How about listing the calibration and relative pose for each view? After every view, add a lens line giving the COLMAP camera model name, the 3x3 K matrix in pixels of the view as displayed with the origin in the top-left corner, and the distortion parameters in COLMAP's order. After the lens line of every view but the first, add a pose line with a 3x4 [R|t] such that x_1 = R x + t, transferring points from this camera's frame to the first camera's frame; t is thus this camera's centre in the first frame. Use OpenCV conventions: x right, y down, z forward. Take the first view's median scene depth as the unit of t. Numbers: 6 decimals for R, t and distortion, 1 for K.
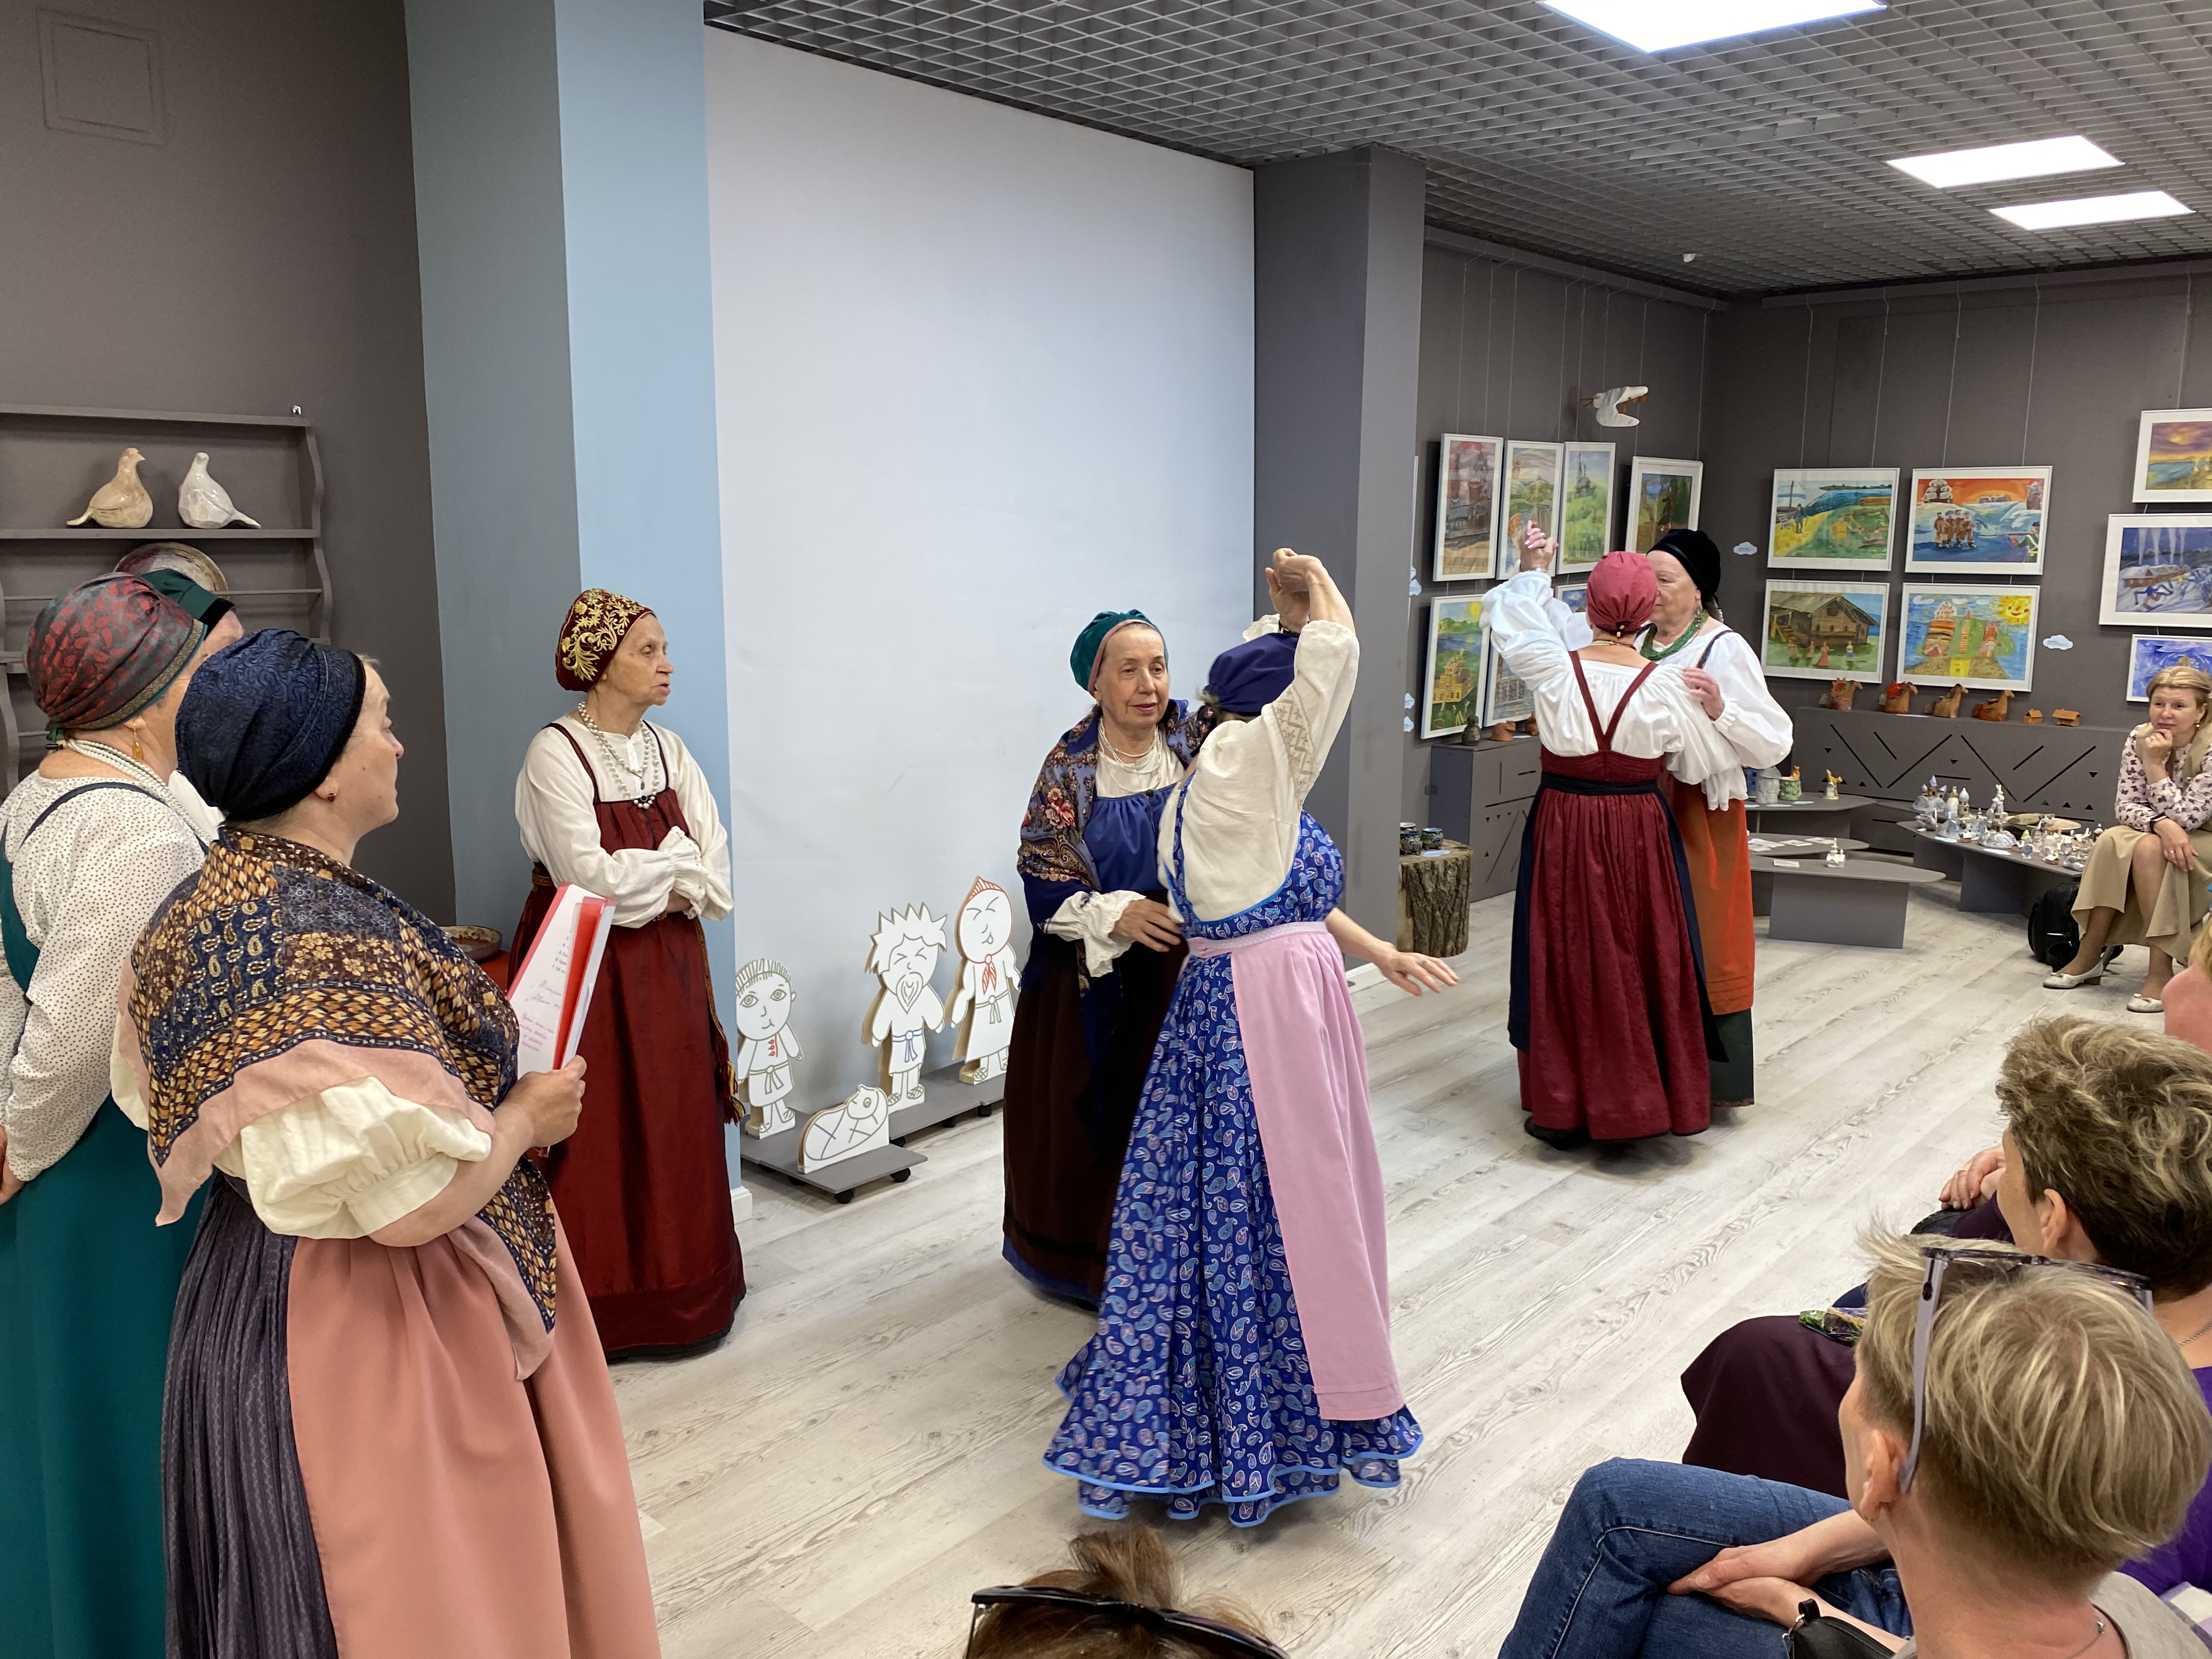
lens RADIAL K [[1707.6, 0, 1089.9], [0, 1707.6, 833.0], [0, 0, 1]] dist [0.016205, -0.001134]
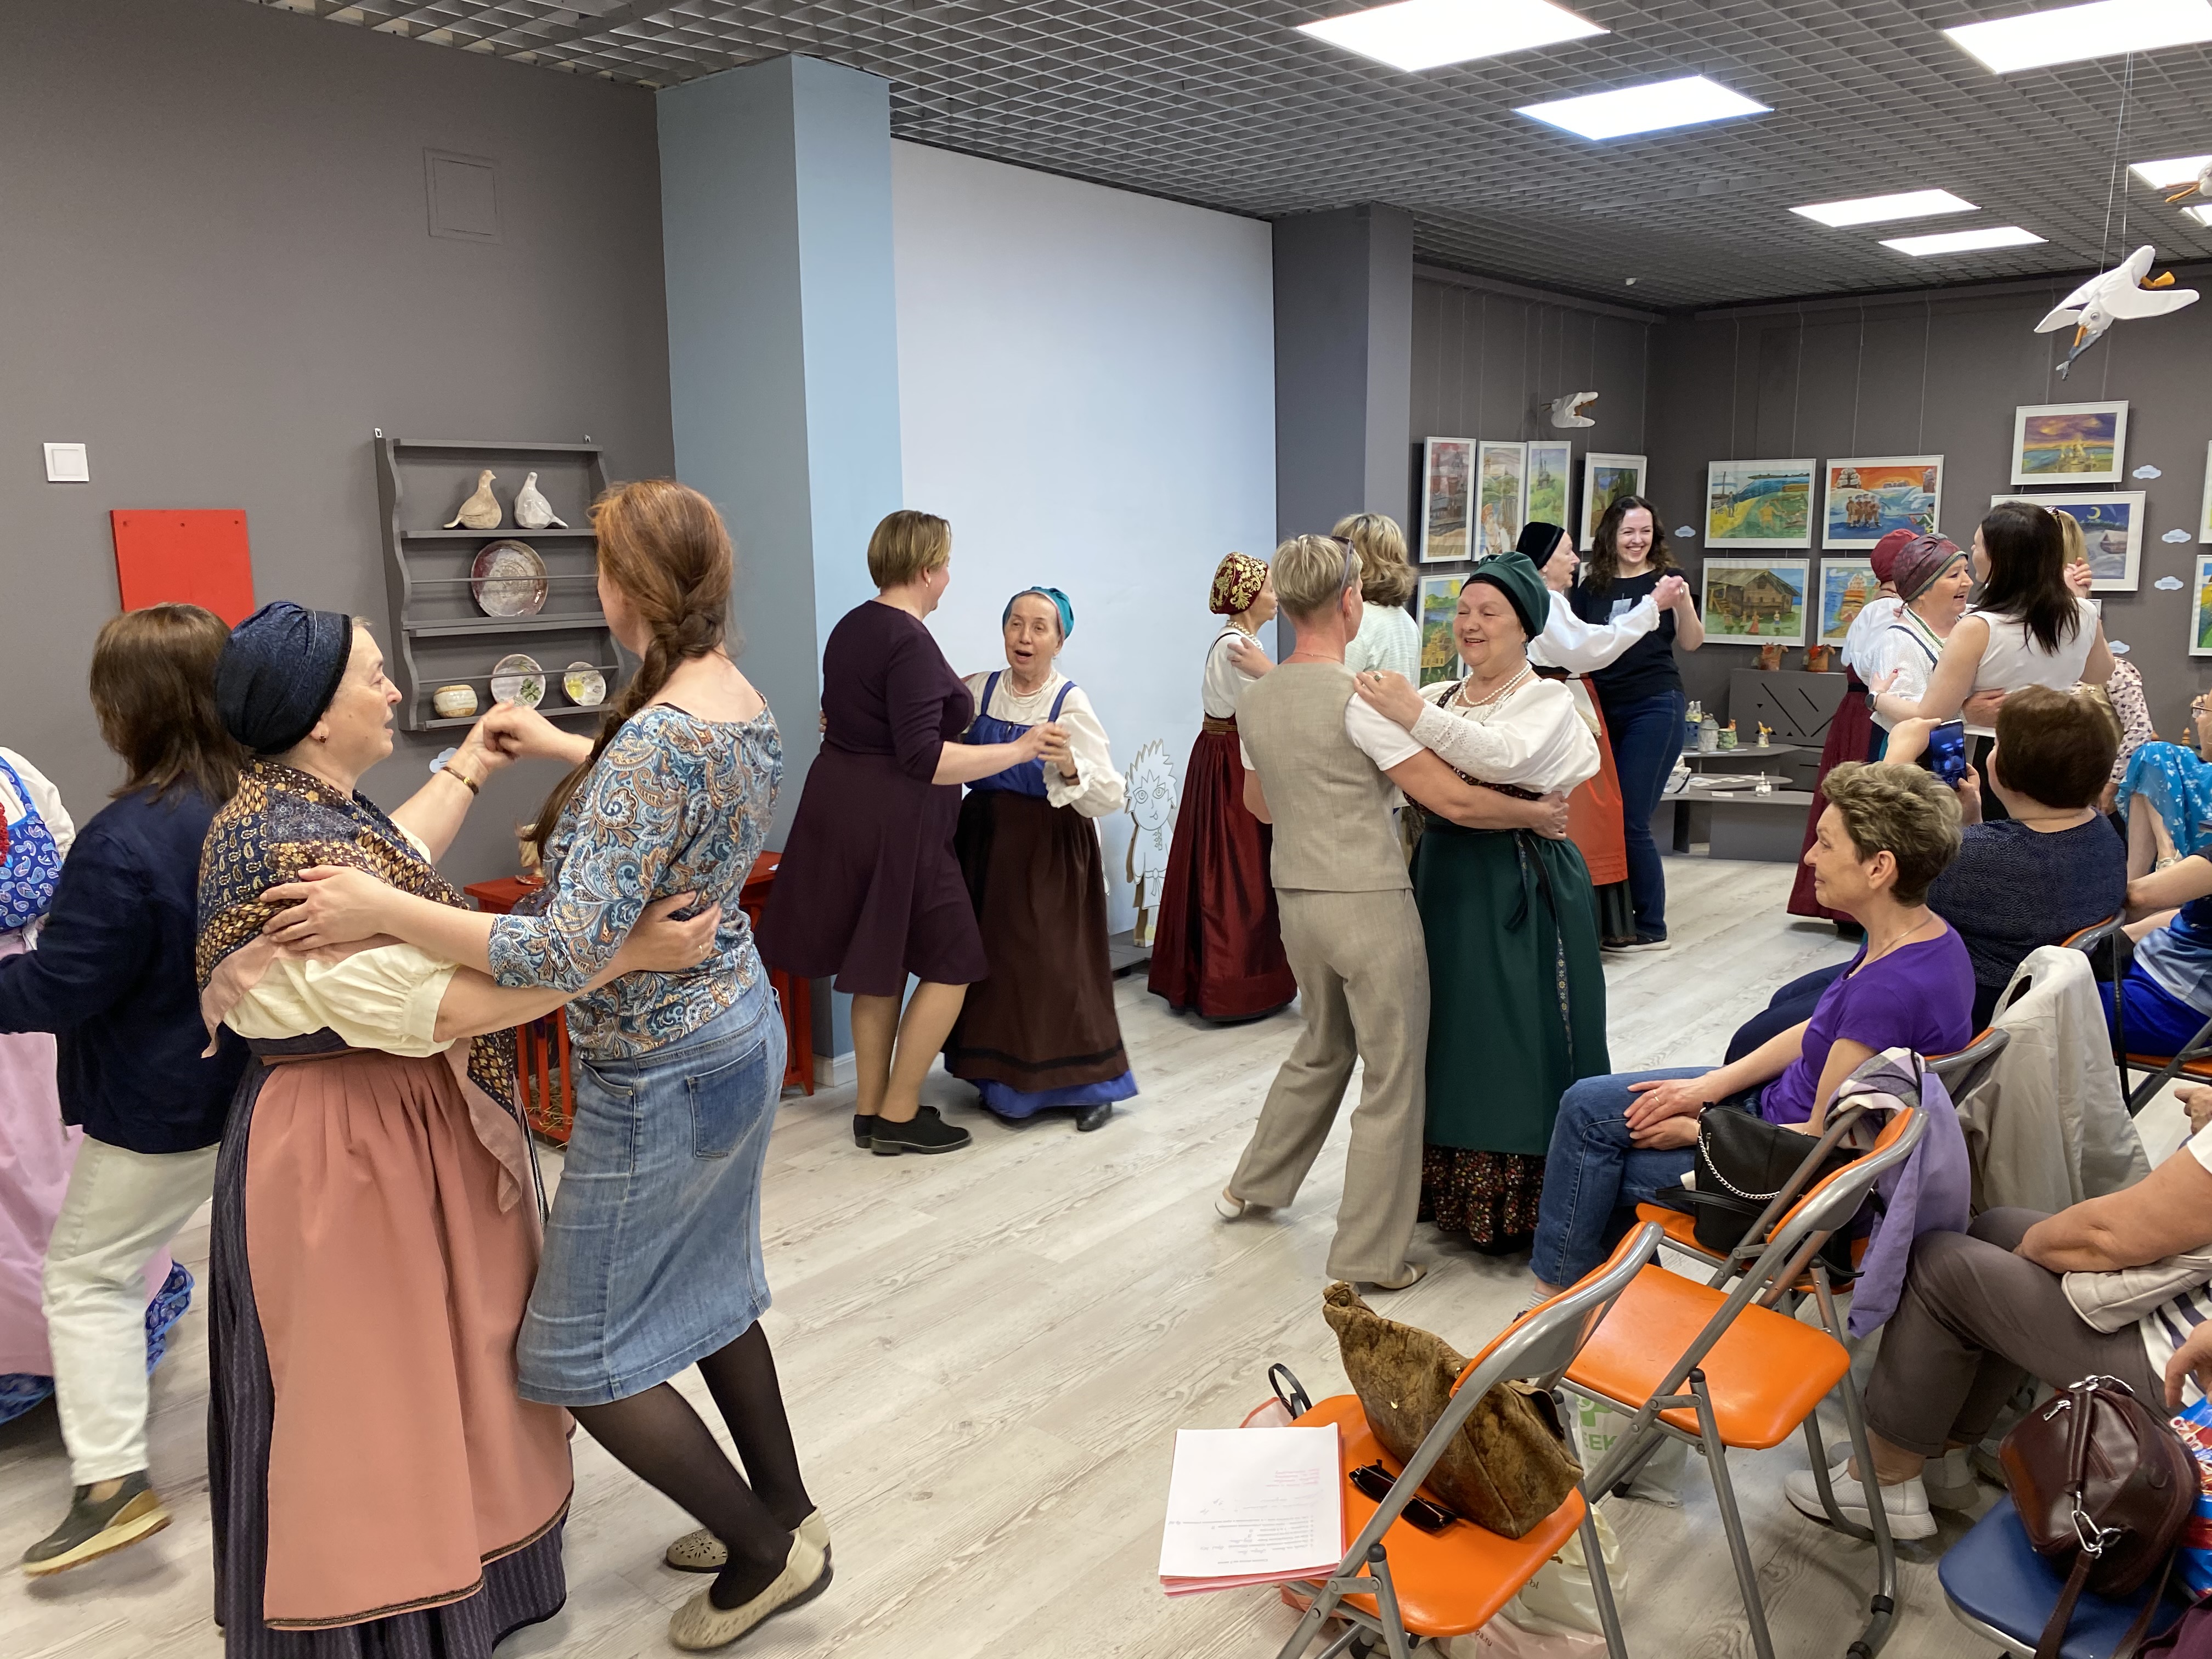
lens RADIAL K [[1637.1, 0, 1106.0], [0, 1637.1, 829.5], [0, 0, 1]] dist [0.012675, 0.000187]
pose [[0.999551, -0.022304, 0.019984, -0.043881], [0.022198, 0.999739, 0.005474, 0.026583], [-0.020101, -0.005028, 0.999785, -0.128784]]
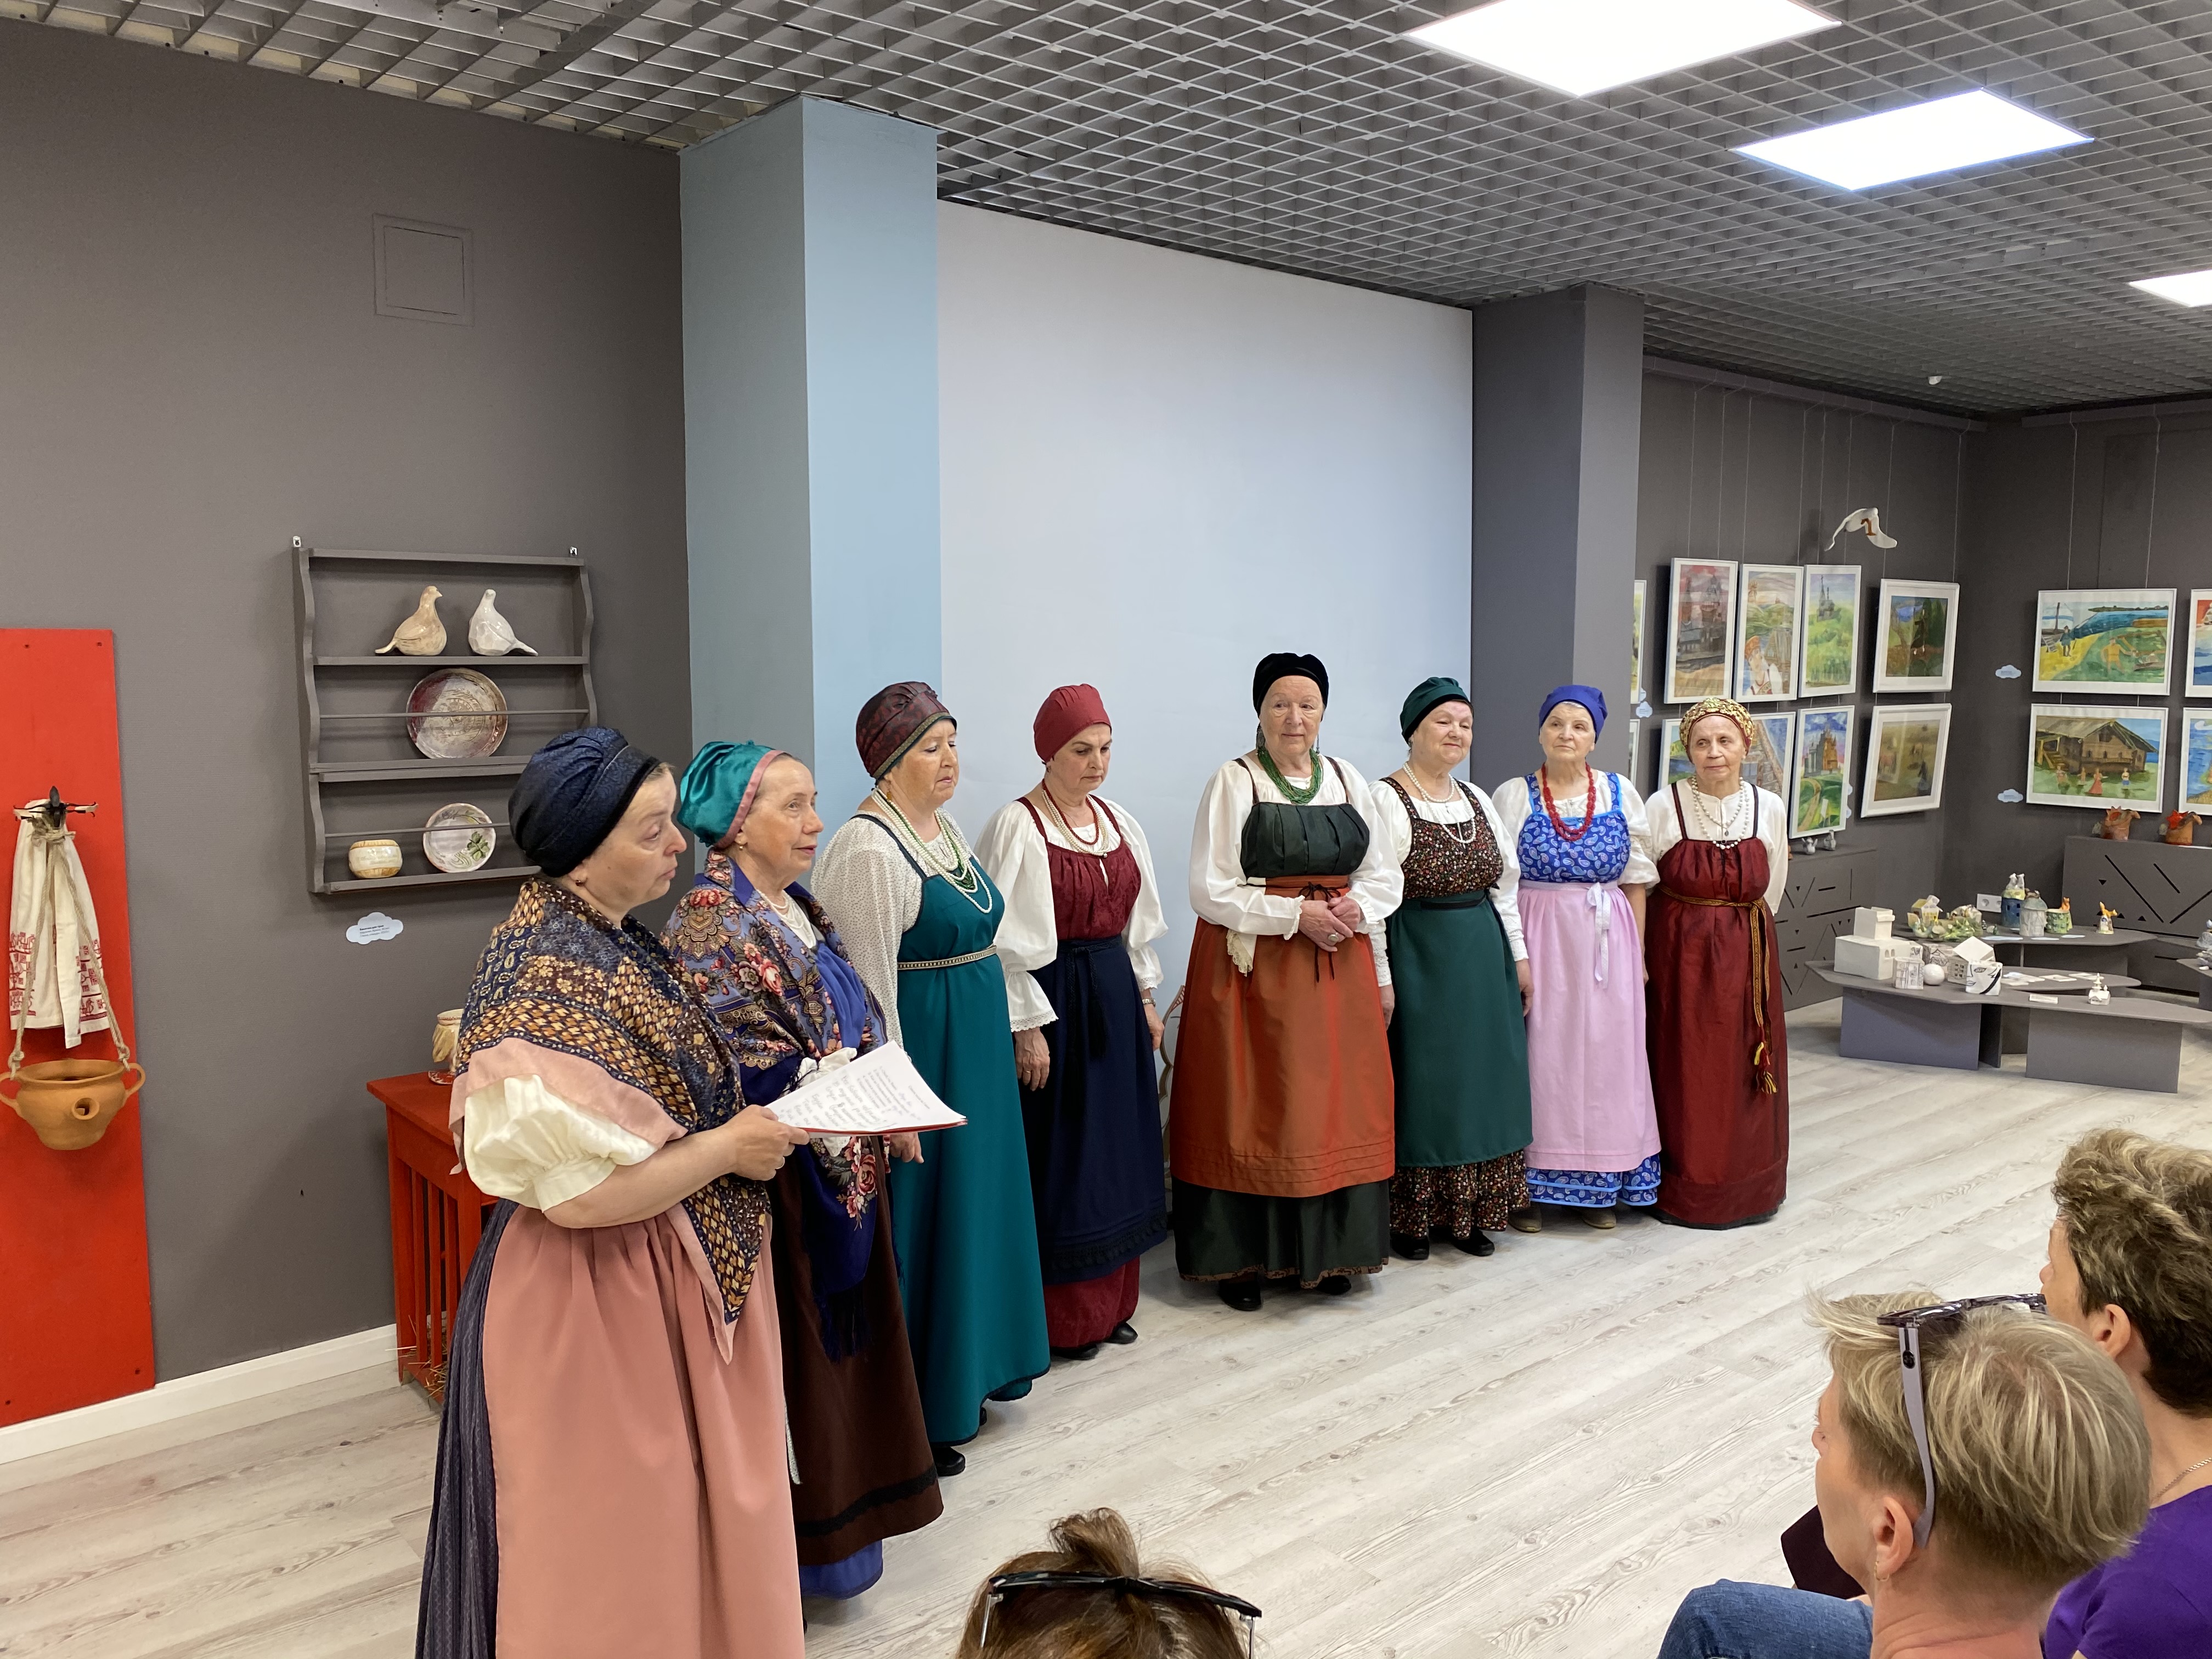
lens RADIAL K [[1694.9, 0, 1106.0], [0, 1694.9, 829.5], [0, 0, 1]] dist [0.017106, 0.003945]
pose [[0.990416, 0.013824, -0.137424, 0.017983], [-0.023575, 0.997298, -0.069579, 0.002037], [0.136091, 0.072152, 0.988065, -0.018059]]
